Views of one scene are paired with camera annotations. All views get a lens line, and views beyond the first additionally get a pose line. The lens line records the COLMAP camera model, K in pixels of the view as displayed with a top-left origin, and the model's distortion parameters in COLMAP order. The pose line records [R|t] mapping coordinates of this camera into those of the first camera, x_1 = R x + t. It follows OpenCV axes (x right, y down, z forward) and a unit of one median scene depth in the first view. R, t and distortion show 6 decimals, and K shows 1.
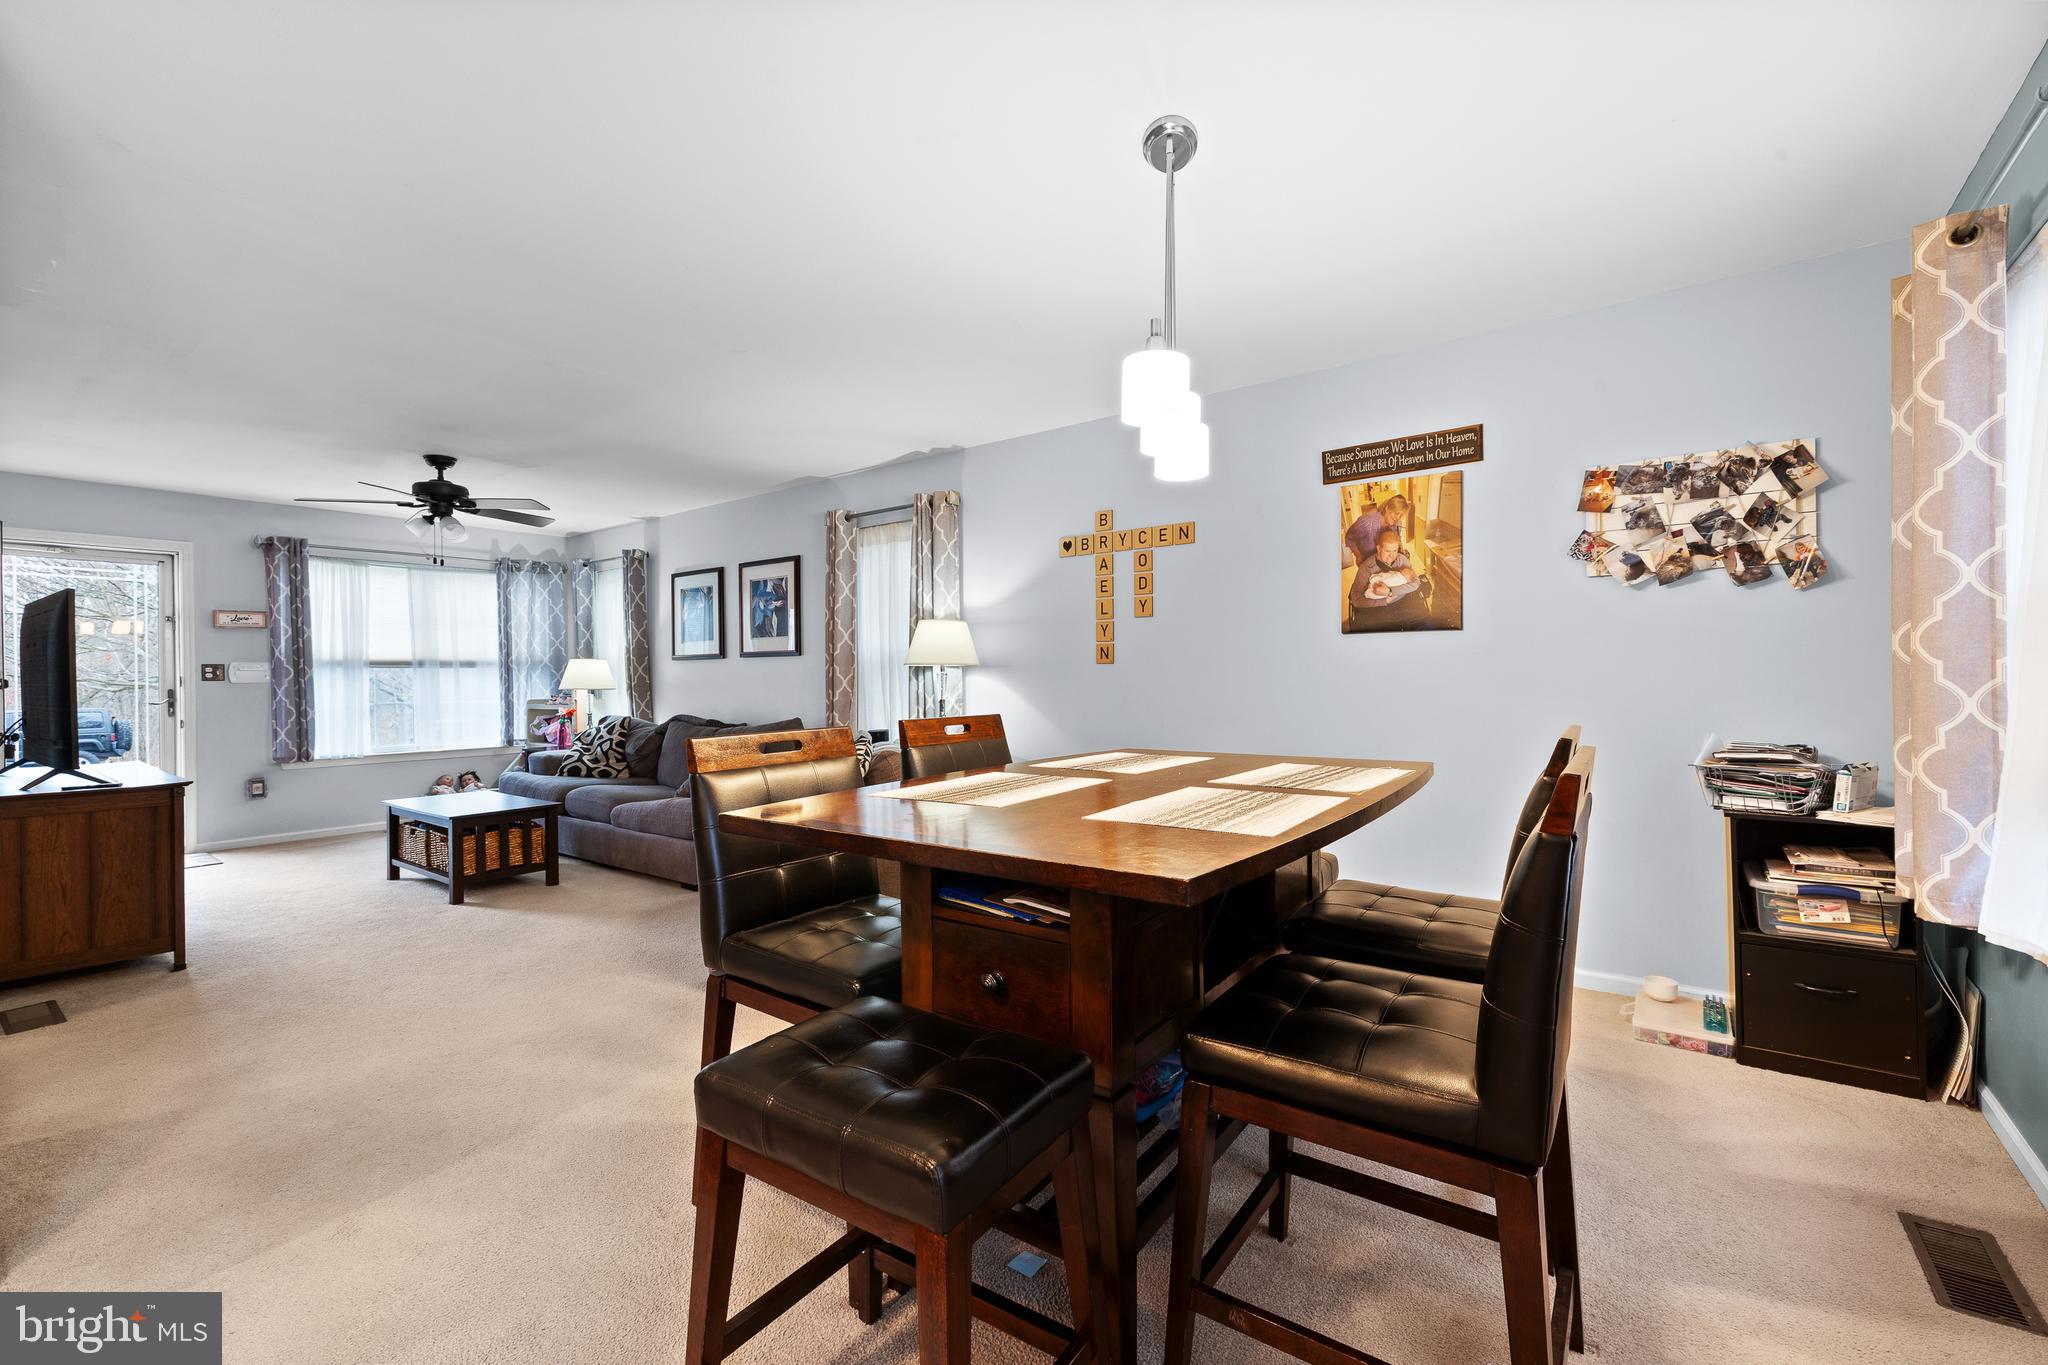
lens RADIAL K [[863.6, 0, 1024.0], [0, 863.6, 682.5], [0, 0, 1]] dist [-0.000126, -0.000212]
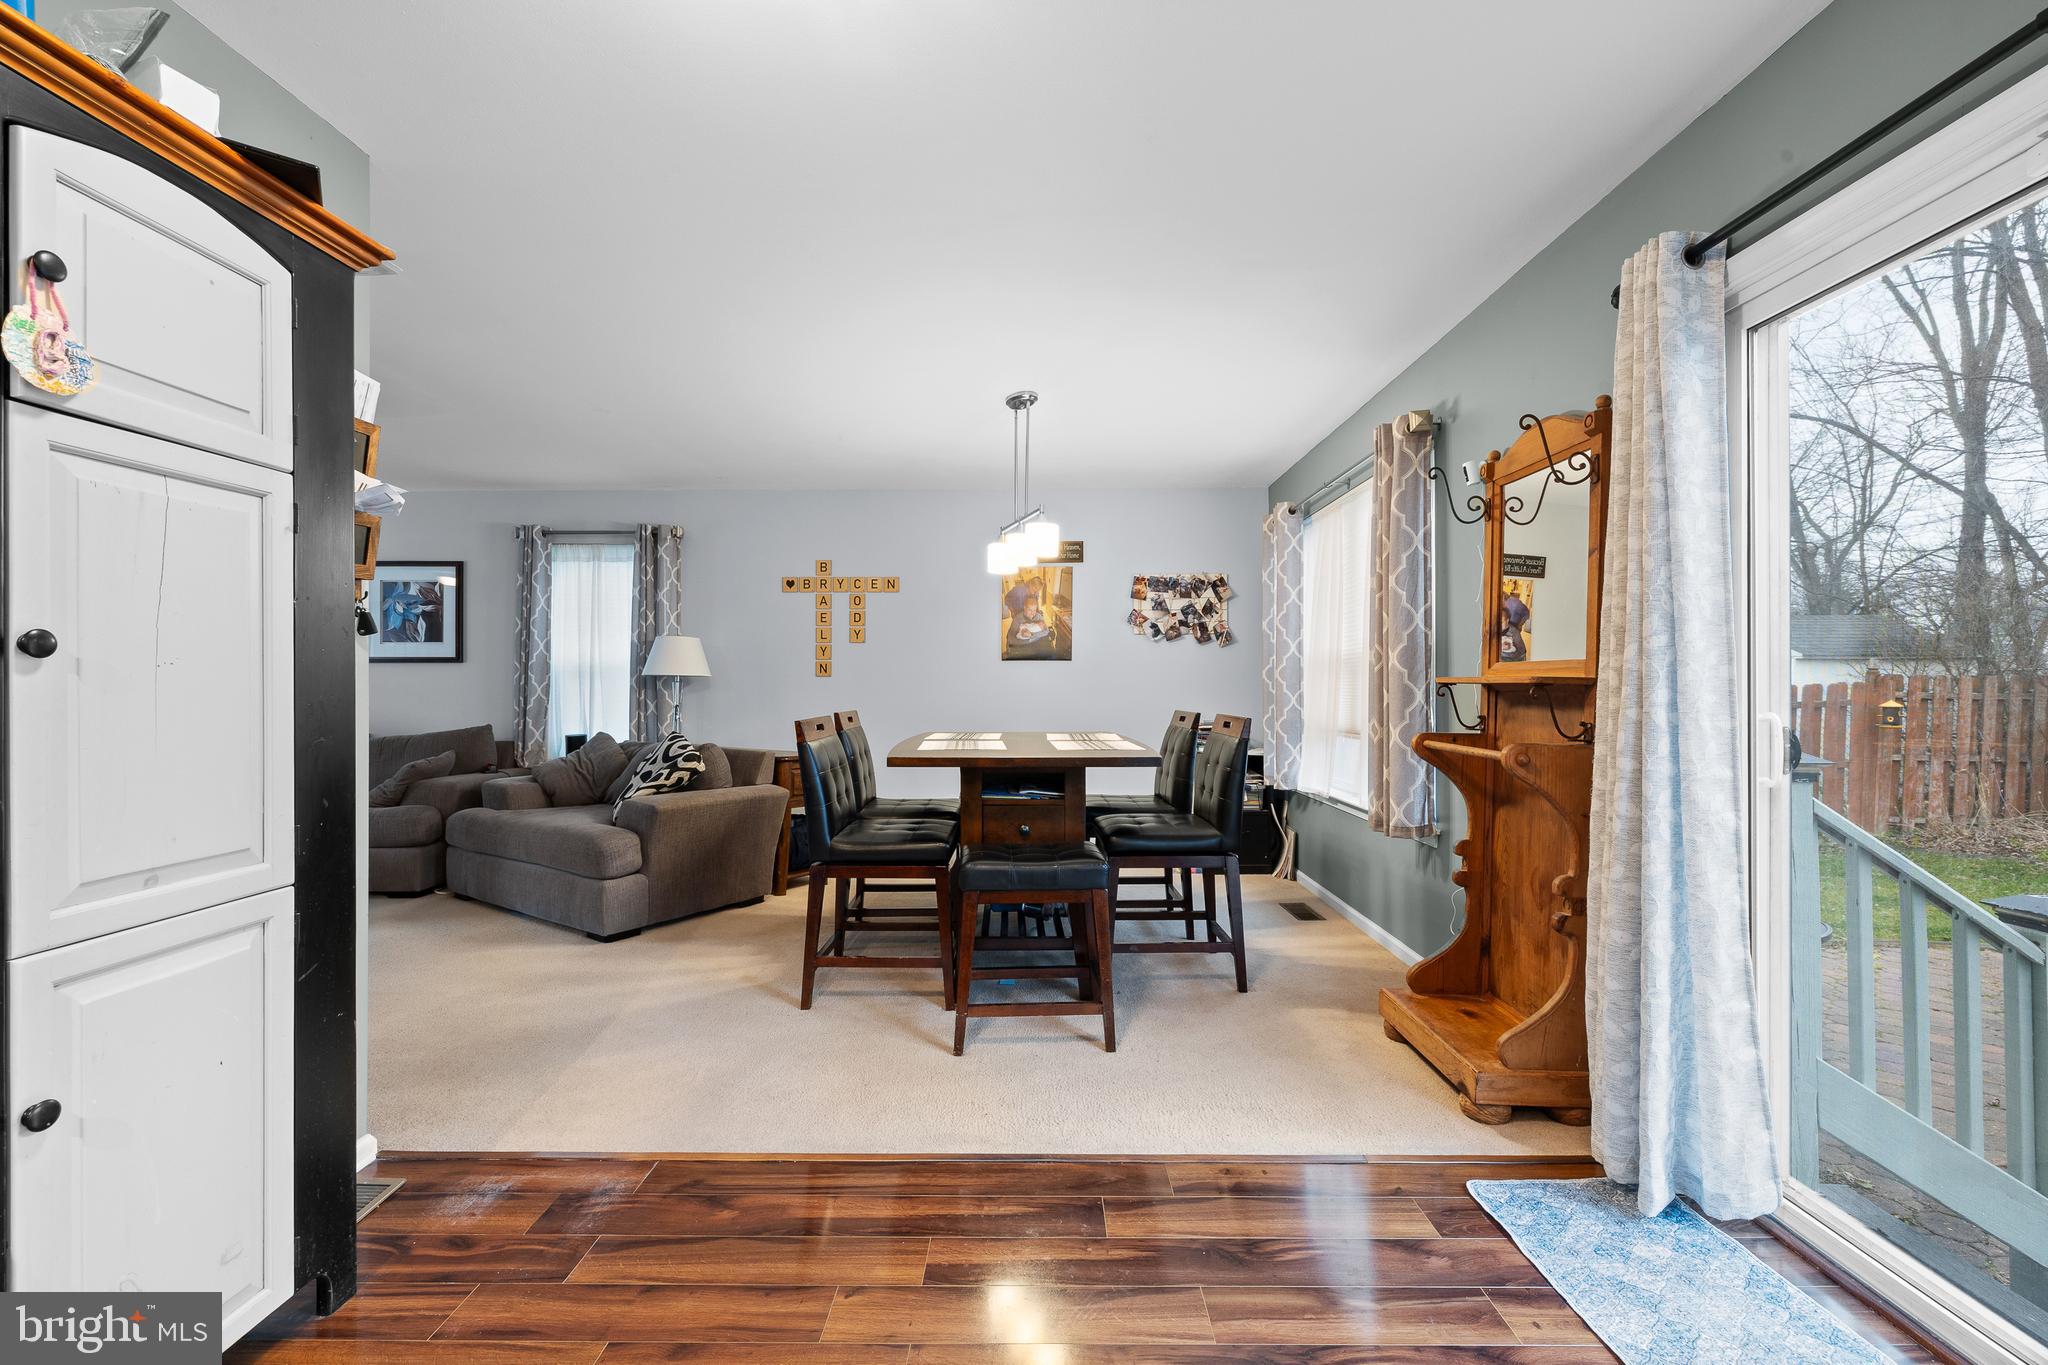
lens RADIAL K [[863.6, 0, 1024.0], [0, 863.6, 682.5], [0, 0, 1]] dist [-0.000126, -0.000212]
pose [[0.806202, 0.012596, 0.591507, -0.576814], [-0.003165, 0.999851, -0.016979, 0.011319], [-0.591633, 0.011816, 0.806121, -0.313618]]
